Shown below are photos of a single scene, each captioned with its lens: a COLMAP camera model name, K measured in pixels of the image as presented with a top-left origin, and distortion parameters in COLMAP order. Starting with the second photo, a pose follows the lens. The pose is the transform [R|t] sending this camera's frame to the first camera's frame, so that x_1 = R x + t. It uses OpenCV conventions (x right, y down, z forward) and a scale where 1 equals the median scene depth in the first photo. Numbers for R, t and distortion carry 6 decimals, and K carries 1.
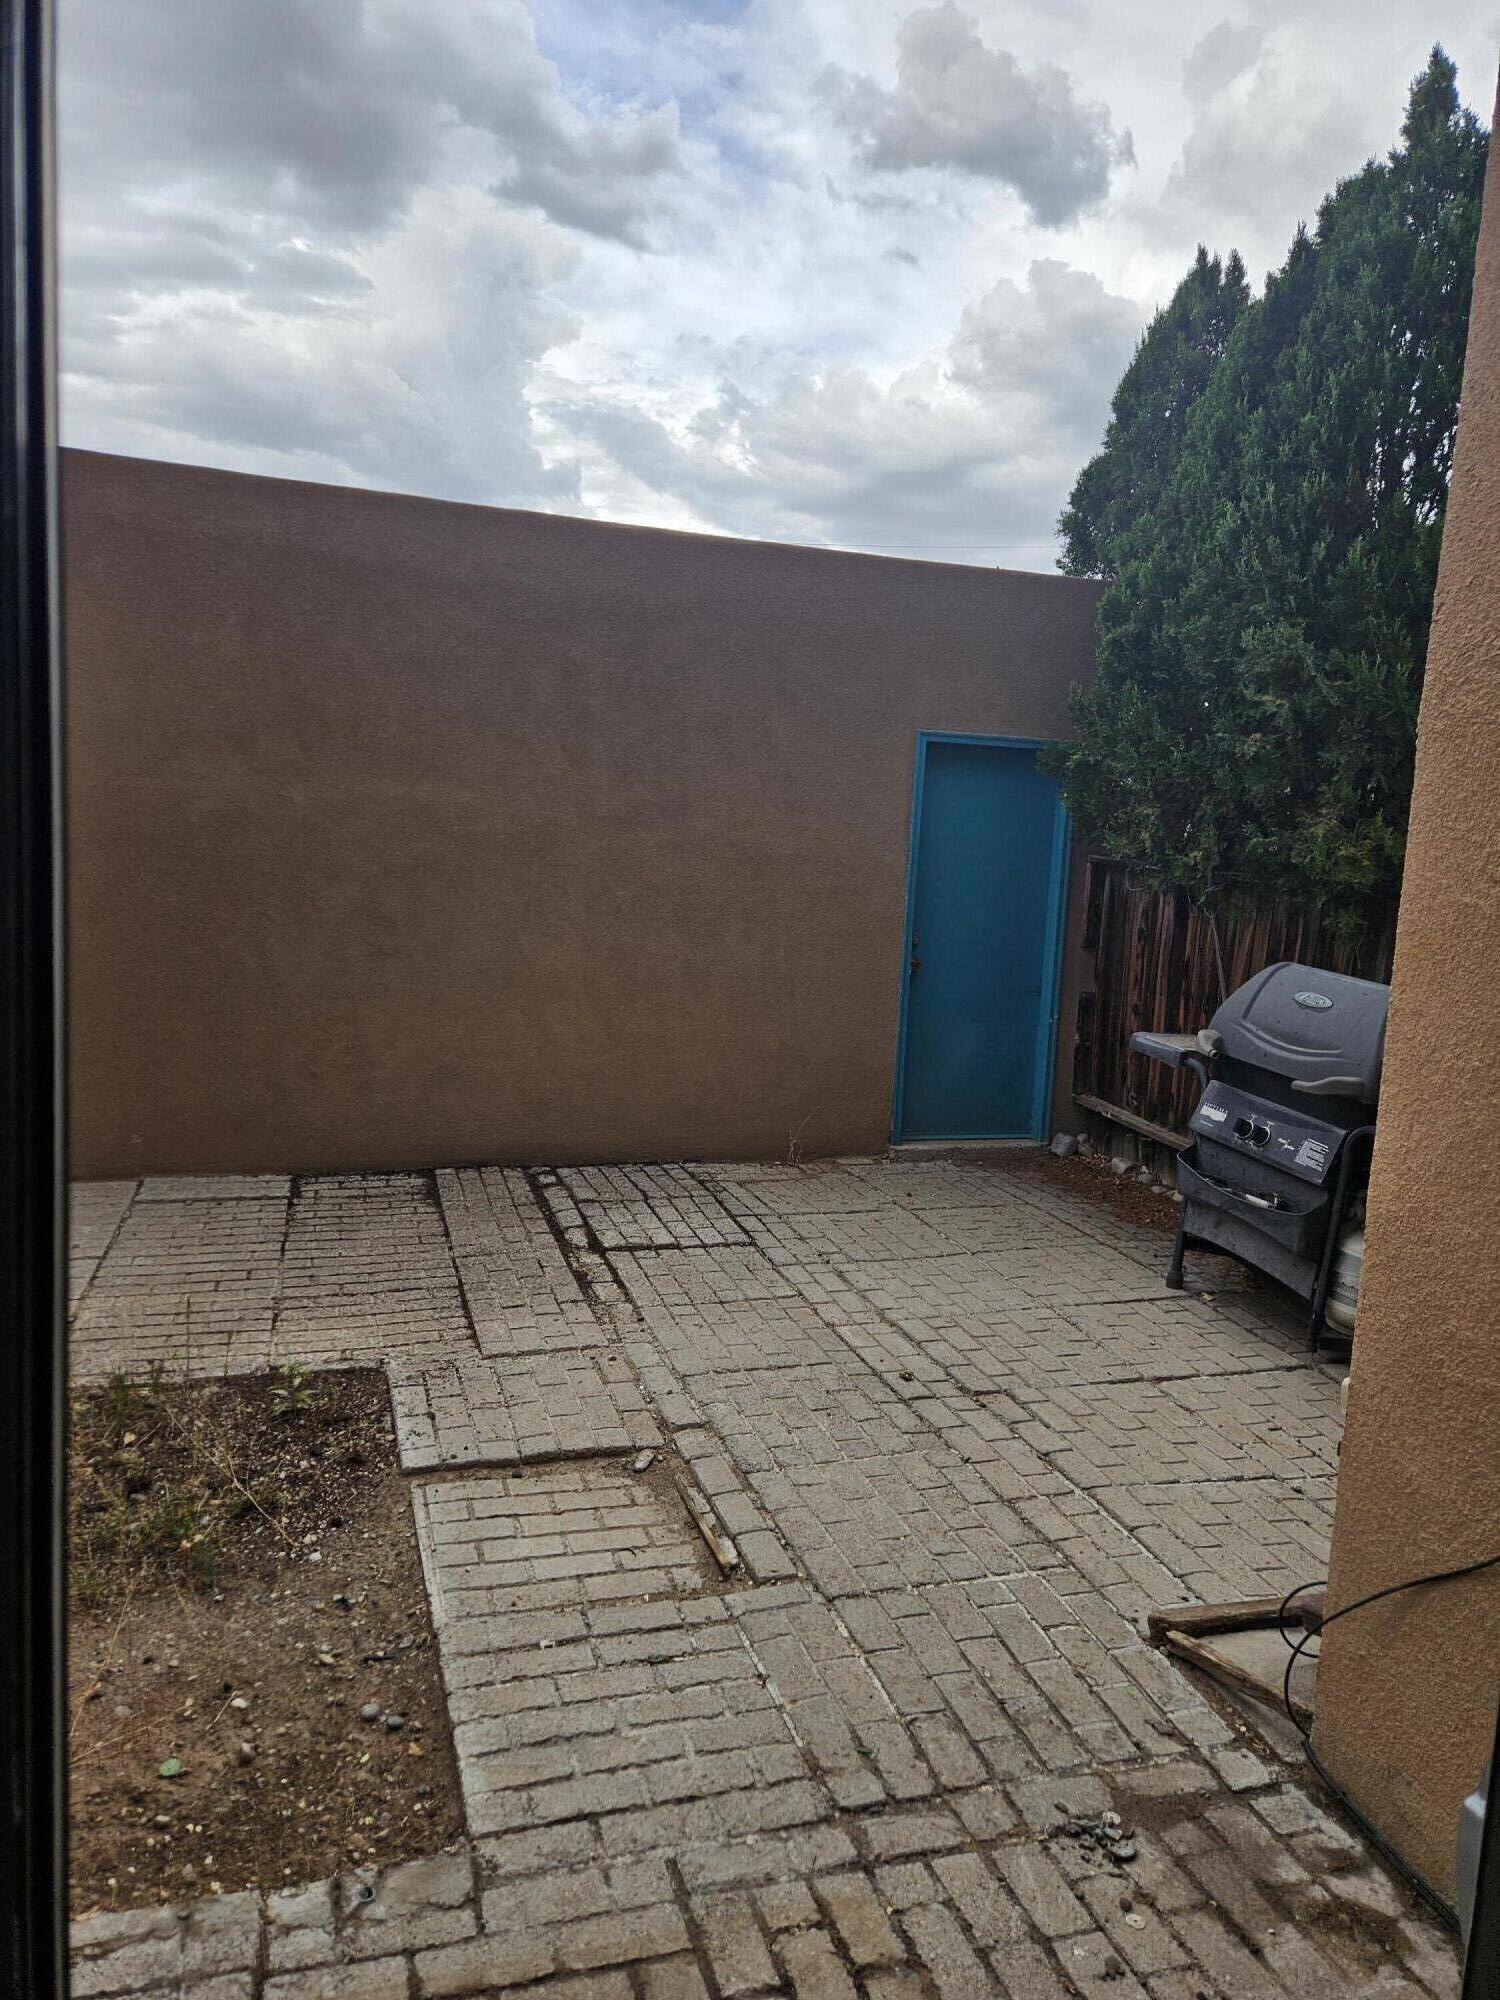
lens RADIAL K [[1405.6, 0, 806.9], [0, 1405.6, 1033.4], [0, 0, 1]] dist [0.044516, -0.084417]
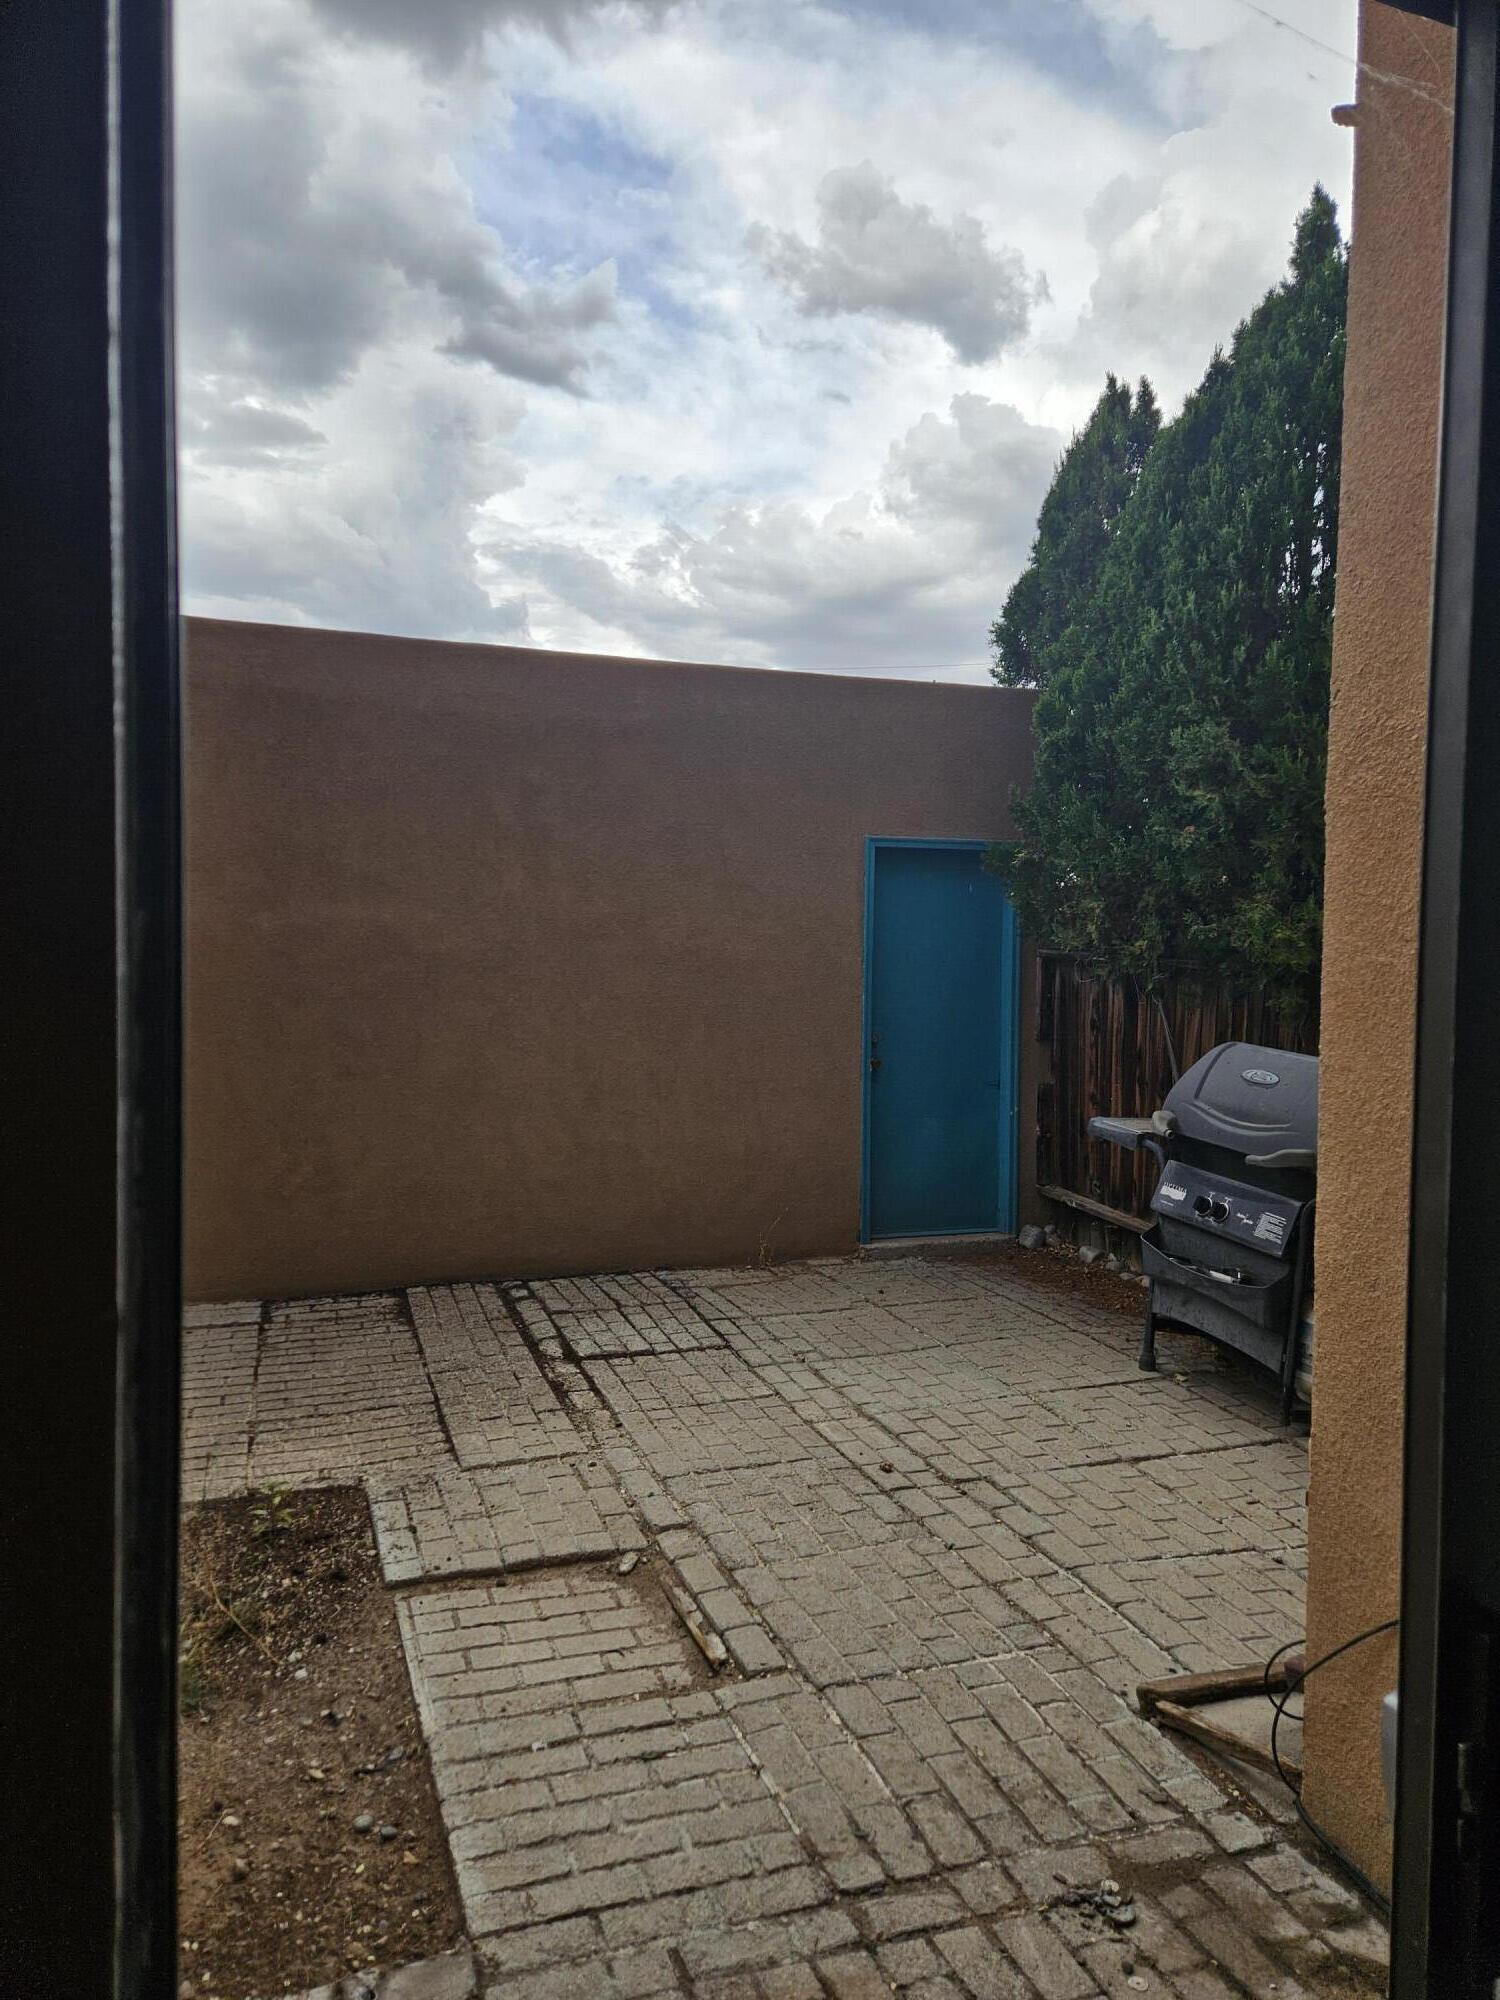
lens RADIAL K [[1405.6, 0, 806.9], [0, 1405.6, 1033.4], [0, 0, 1]] dist [0.044516, -0.084417]
pose [[0.998673, -0.043170, 0.028096, -0.001188], [0.045275, 0.995830, -0.079195, 0.015611], [-0.024560, 0.080362, 0.996463, -0.031930]]
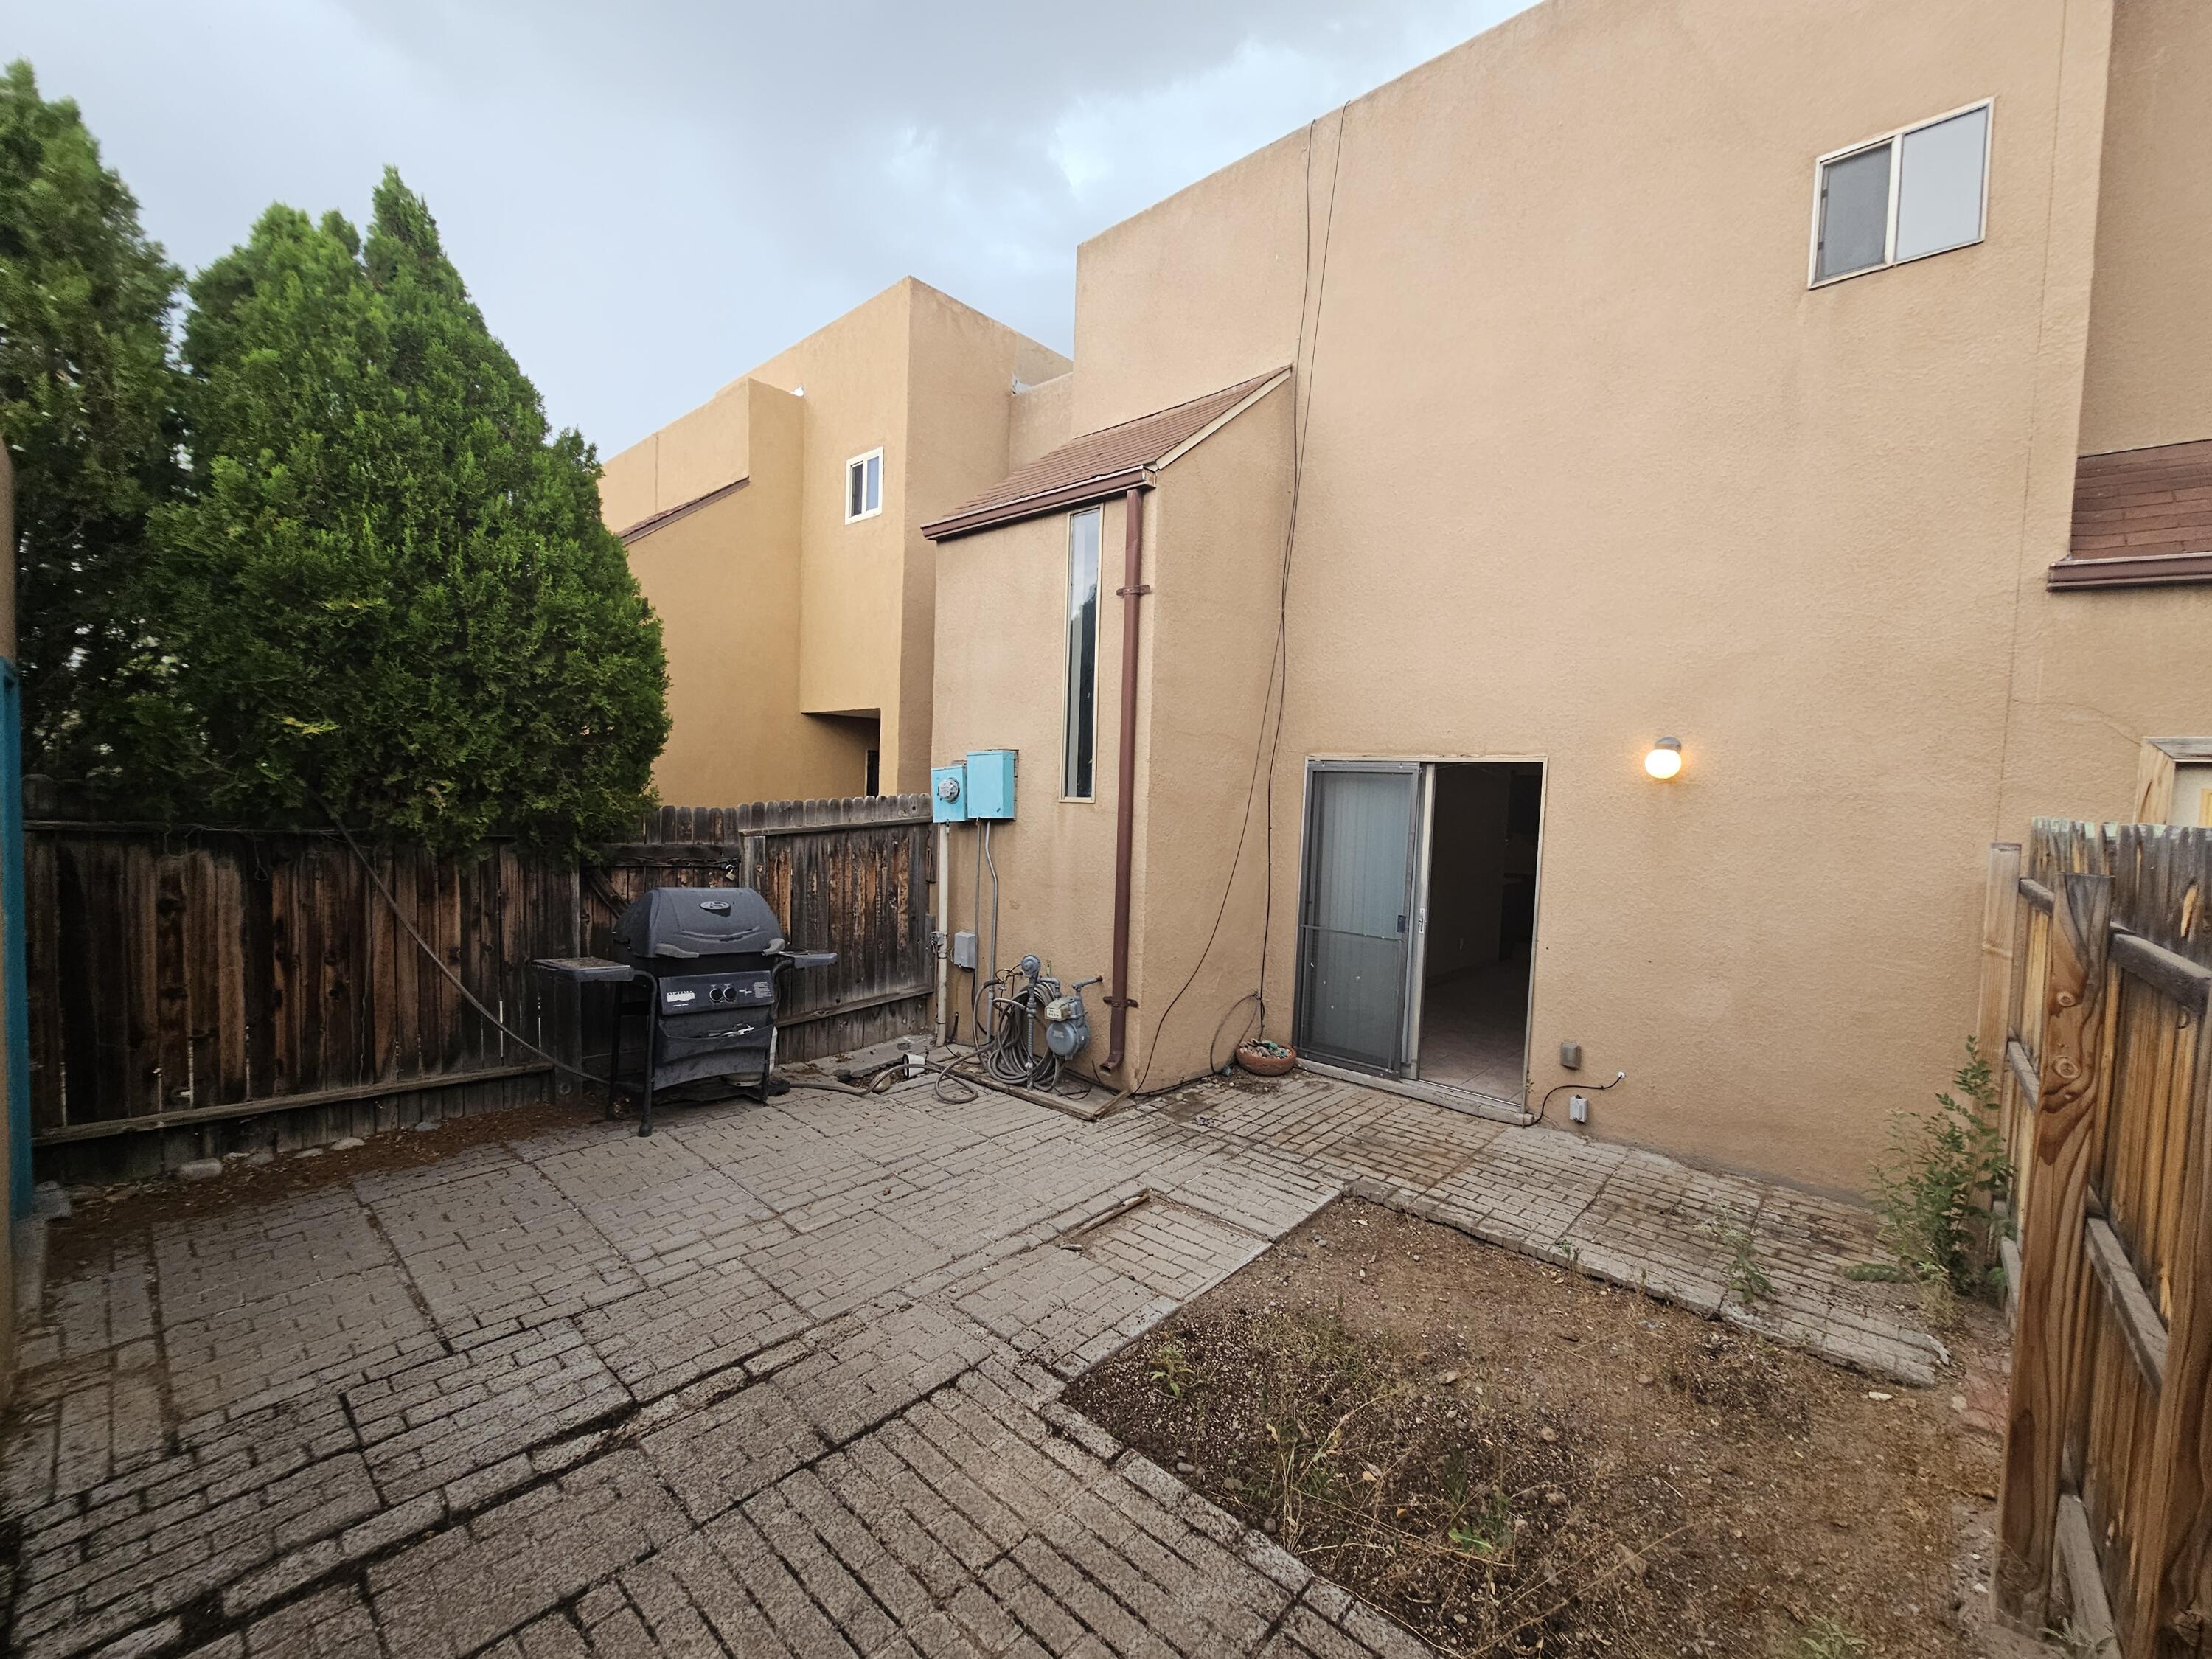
lens RADIAL K [[896.1, 0, 1106.0], [0, 896.1, 829.5], [0, 0, 1]] dist [0.000912, -0.000025]
pose [[-0.491031, -0.121336, 0.862651, -1.045385], [0.050984, 0.984552, 0.167503, -0.363911], [-0.869649, 0.126230, -0.477260, 1.519669]]
